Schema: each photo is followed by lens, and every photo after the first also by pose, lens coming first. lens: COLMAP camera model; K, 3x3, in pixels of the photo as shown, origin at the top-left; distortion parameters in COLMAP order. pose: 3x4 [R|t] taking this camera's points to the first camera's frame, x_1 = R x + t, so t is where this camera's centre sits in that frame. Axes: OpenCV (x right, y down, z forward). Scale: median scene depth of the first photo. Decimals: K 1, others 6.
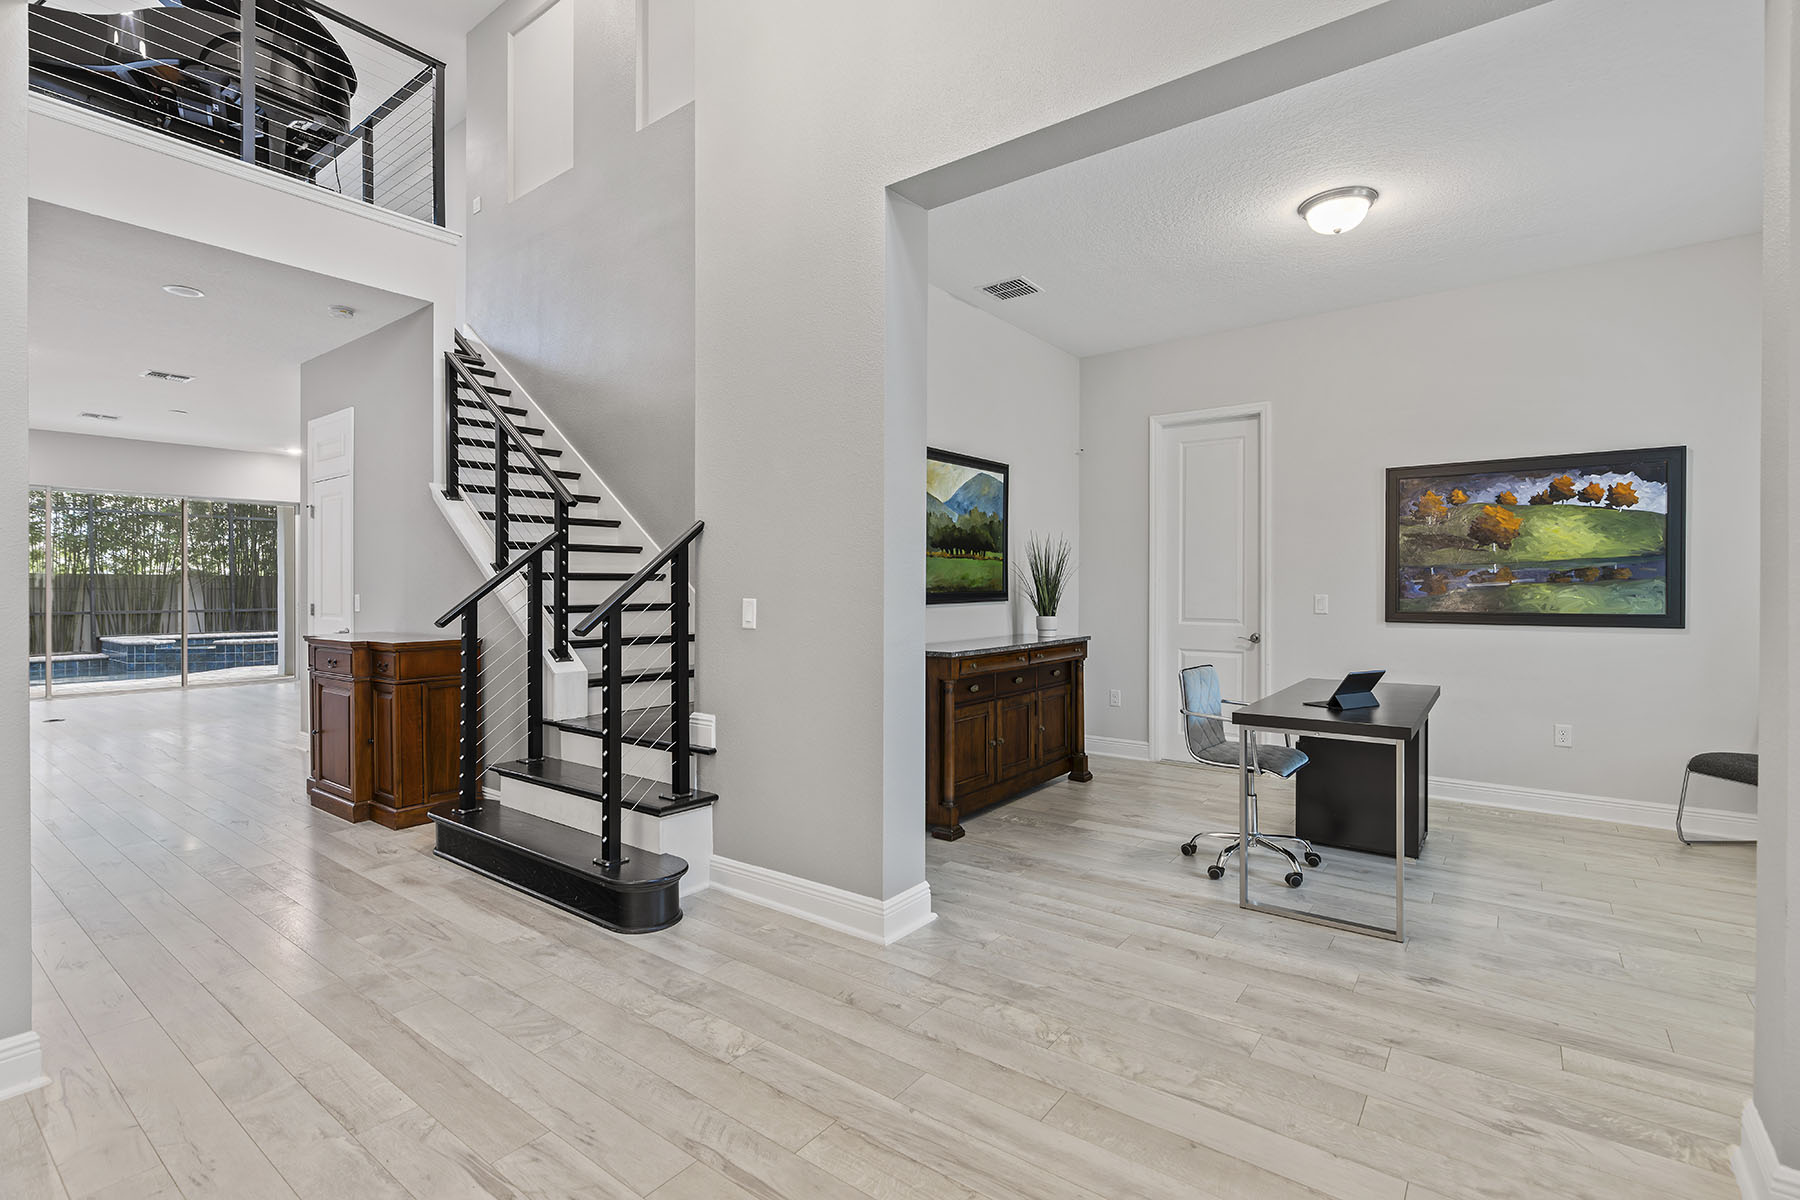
lens RADIAL K [[846.5, 0, 878.0], [0, 846.5, 585.8], [0, 0, 1]] dist [0.000547, 0.000136]
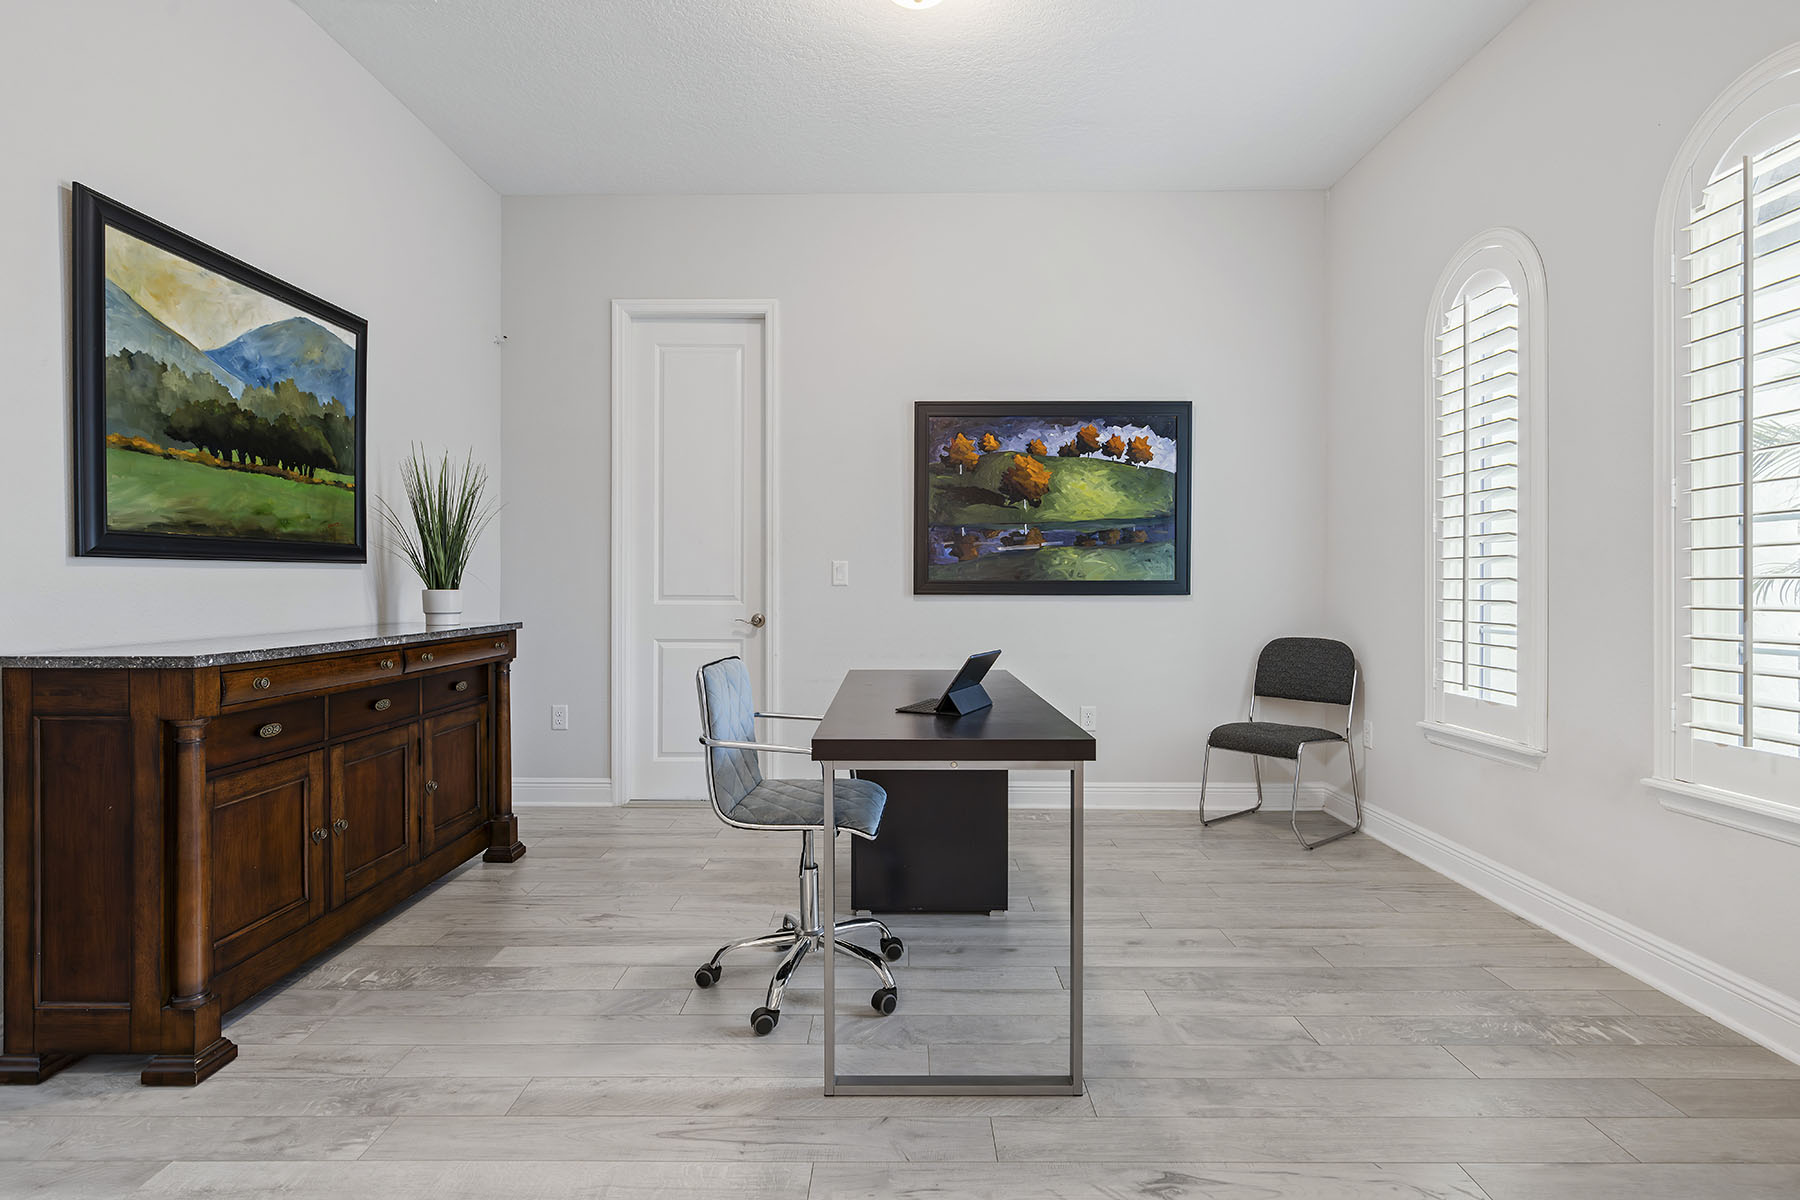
lens RADIAL K [[859.1, 0, 900.0], [0, 859.1, 600.0], [0, 0, 1]] dist [-0.003902, -0.000210]
pose [[0.782389, -0.004901, 0.622771, 0.092608], [-0.004113, 0.999907, 0.013036, 0.040461], [-0.622777, -0.012760, 0.782295, 0.406591]]
